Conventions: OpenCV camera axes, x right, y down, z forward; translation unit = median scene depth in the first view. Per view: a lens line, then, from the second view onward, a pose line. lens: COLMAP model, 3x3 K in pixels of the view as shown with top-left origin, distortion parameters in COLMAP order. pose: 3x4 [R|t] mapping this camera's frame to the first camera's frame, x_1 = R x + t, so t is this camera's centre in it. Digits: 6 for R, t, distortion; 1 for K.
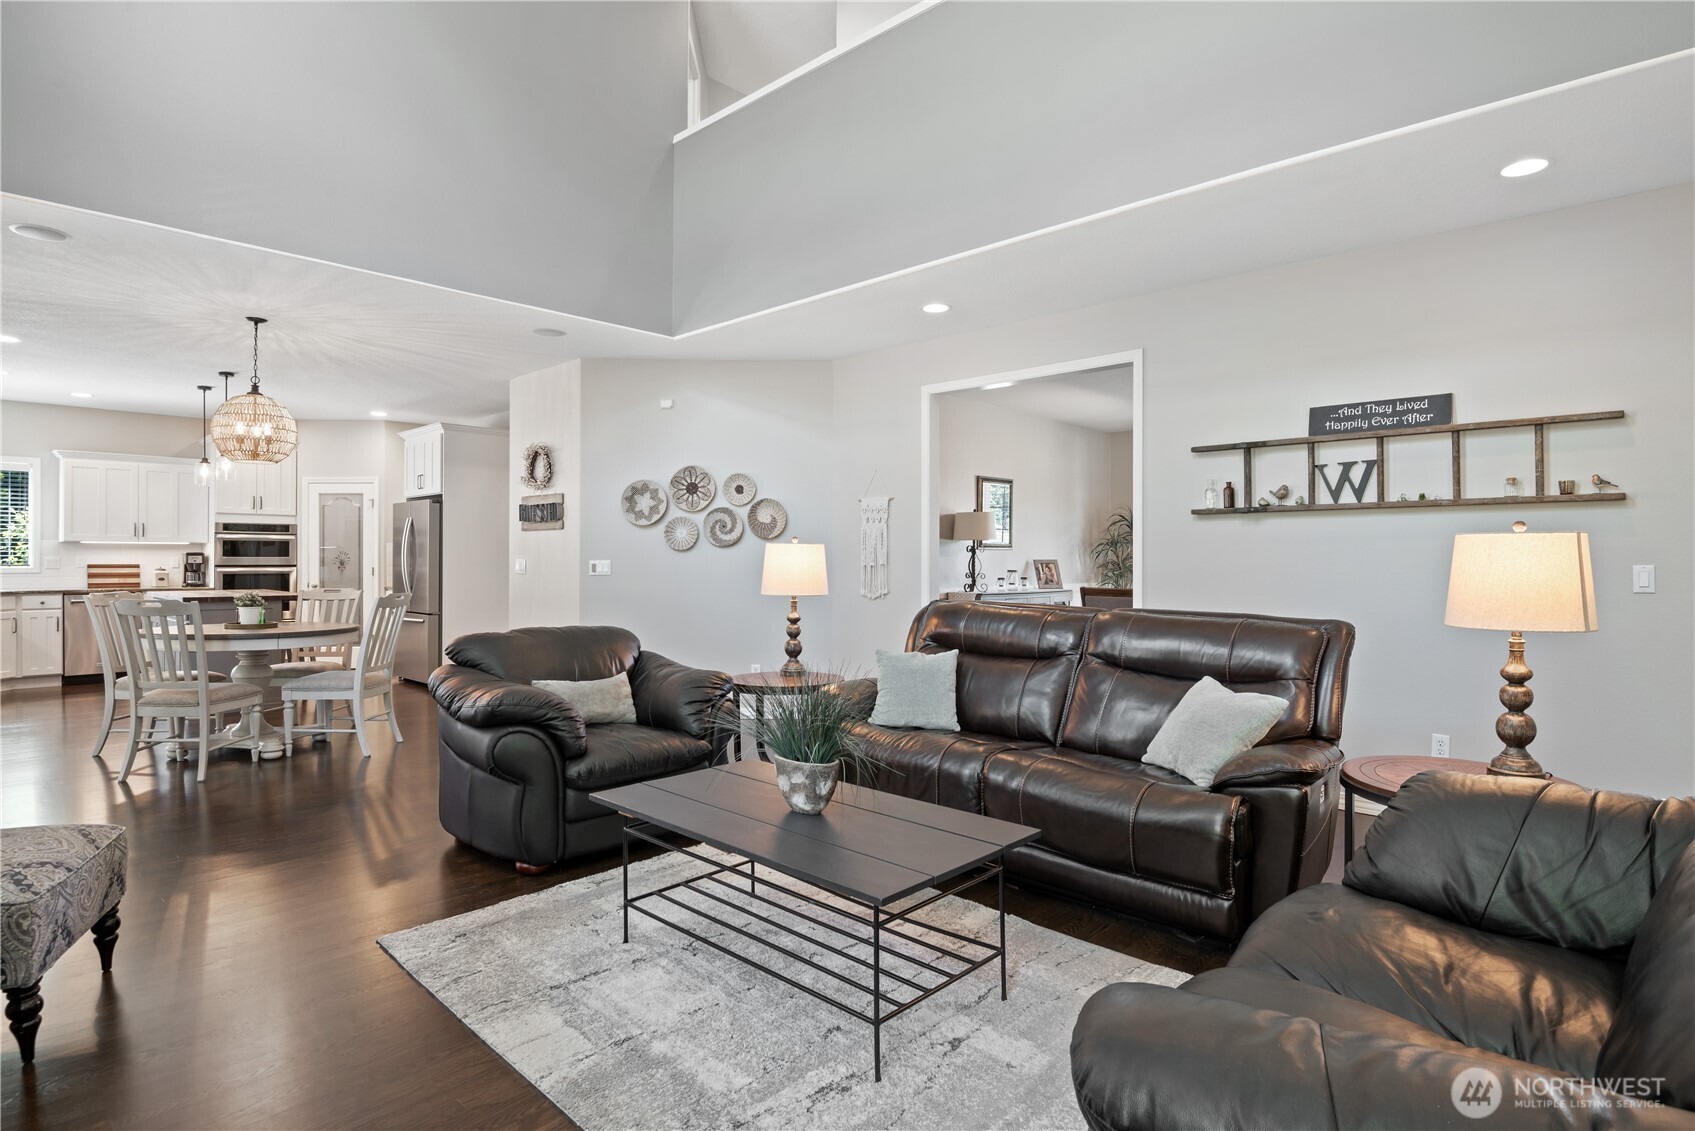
lens RADIAL K [[909.5, 0, 849.9], [0, 909.5, 556.2], [0, 0, 1]] dist [-0.019539, -0.000661]
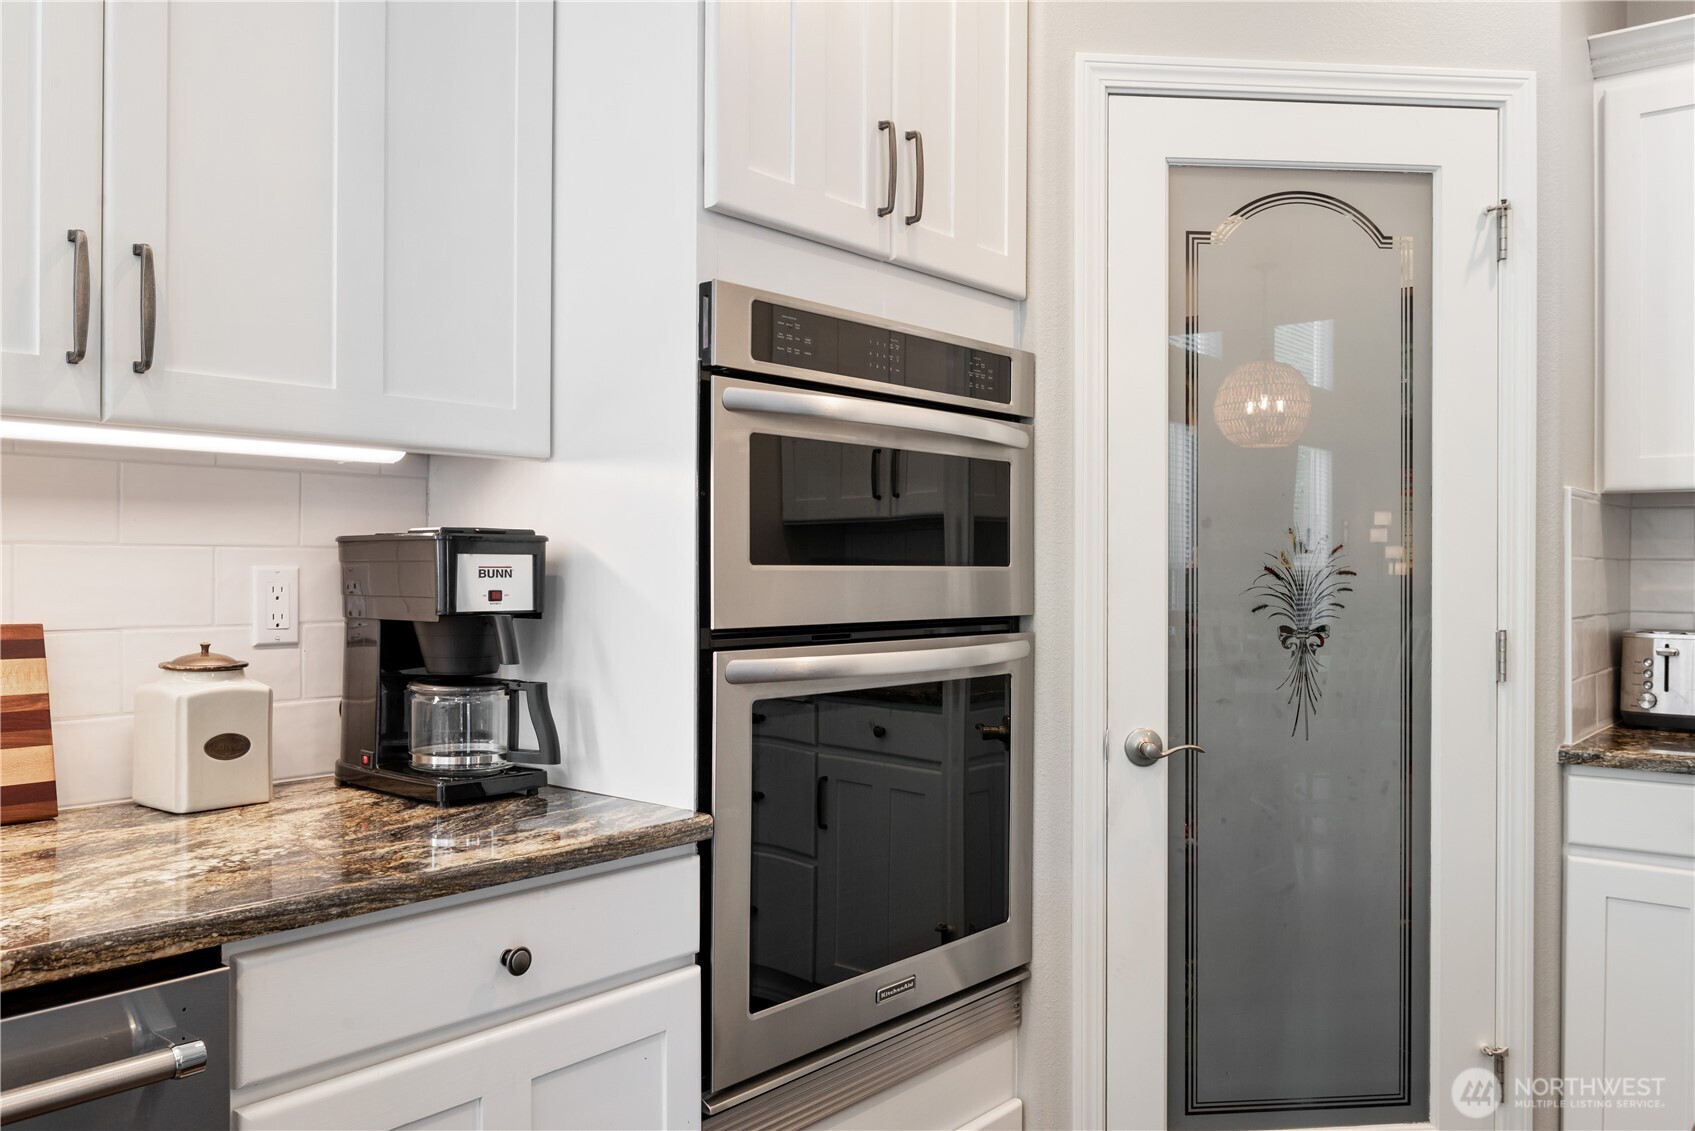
lens RADIAL K [[1328.9, 0, 840.5], [0, 1328.9, 570.6], [0, 0, 1]] dist [-0.004097, -0.011939]
pose [[0.996772, 0.002060, 0.080261, -0.736464], [-0.002290, 0.999994, 0.002774, 0.001137], [-0.080255, -0.002949, 0.996770, 0.860237]]
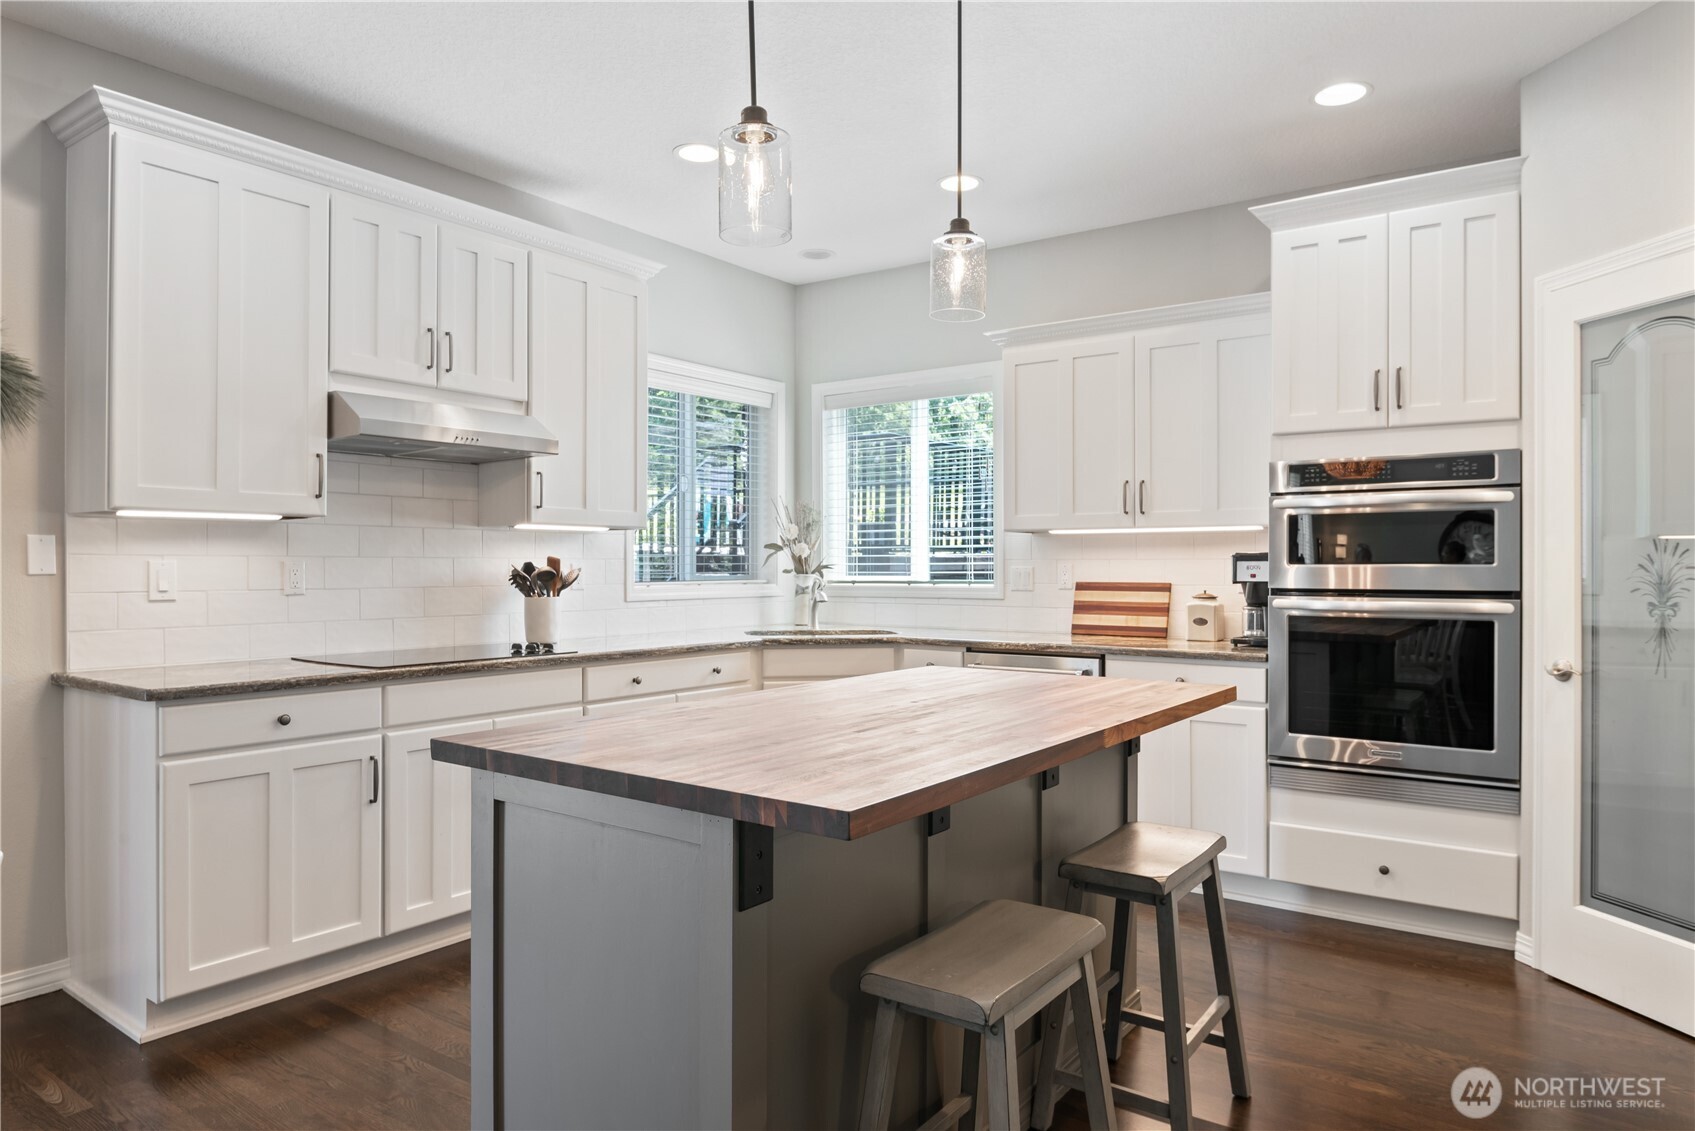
lens RADIAL K [[1060.8, 0, 849.9], [0, 1060.8, 560.2], [0, 0, 1]] dist [-0.014260, -0.000215]
pose [[0.145028, -0.006272, -0.989408, -0.351080], [0.002948, 0.999978, -0.005907, 0.001034], [0.989423, -0.002060, 0.145043, 0.825573]]
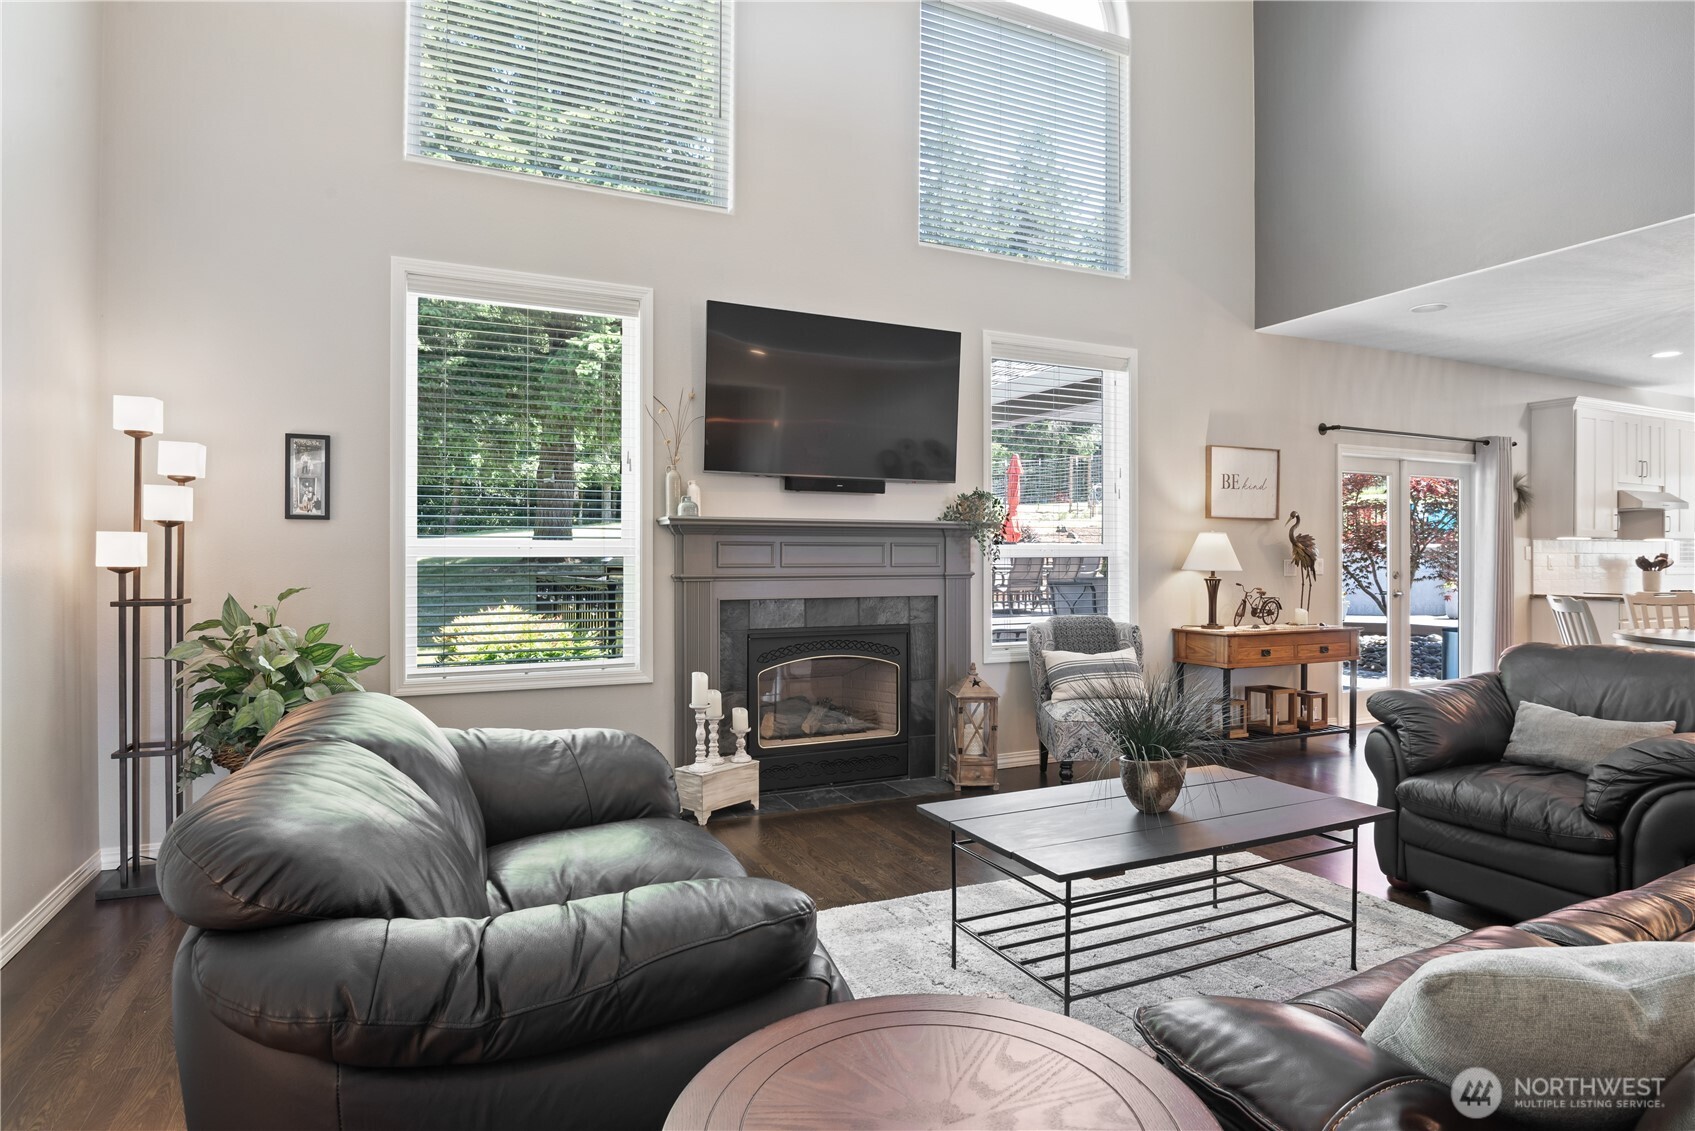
lens RADIAL K [[909.5, 0, 839.2], [0, 909.5, 559.2], [0, 0, 1]] dist [-0.019539, -0.000661]
pose [[-0.365146, -0.000458, -0.930950, 0.287137], [-0.000439, 1.000000, -0.000320, 0.002947], [0.930950, 0.000292, -0.365146, 0.331361]]
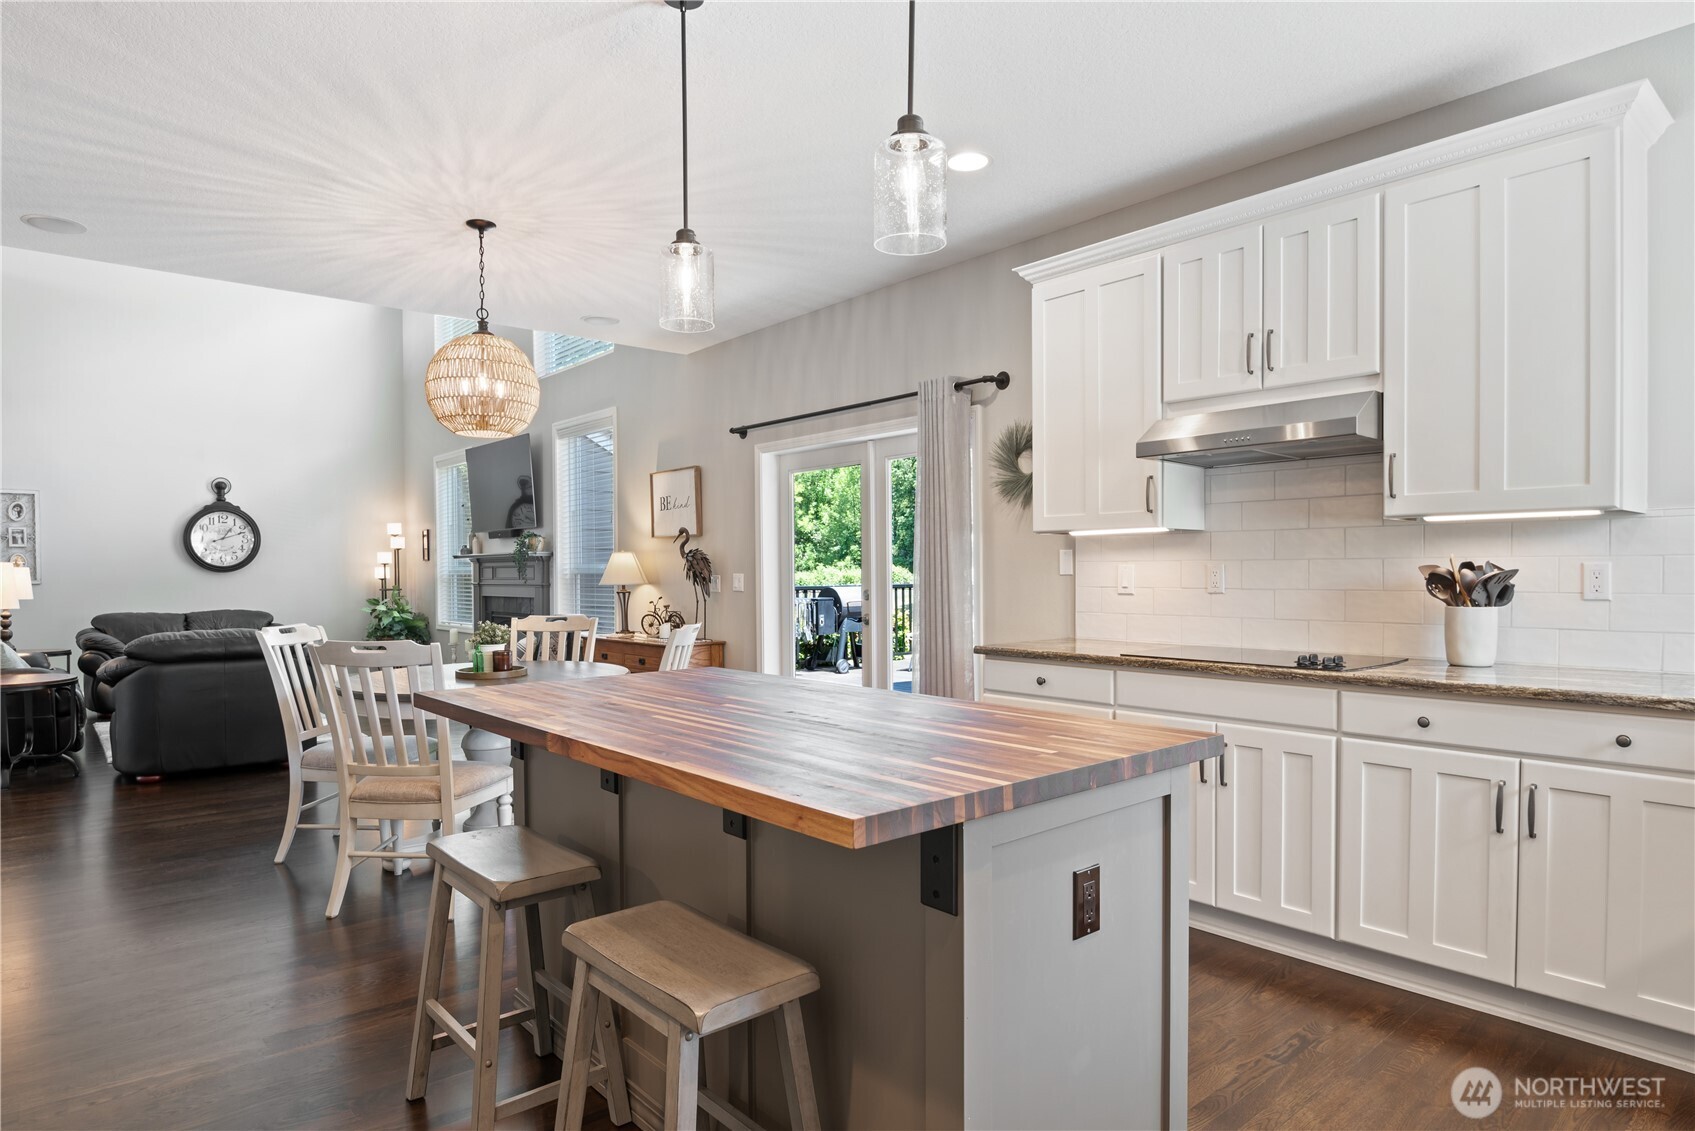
lens RADIAL K [[960.2, 0, 832.2], [0, 960.2, 578.7], [0, 0, 1]] dist [-0.019717, 0.001147]
pose [[-0.995294, 0.003848, 0.096827, -0.649905], [0.004455, 0.999972, 0.006048, 0.001579], [-0.096801, 0.006451, -0.995283, 1.112739]]
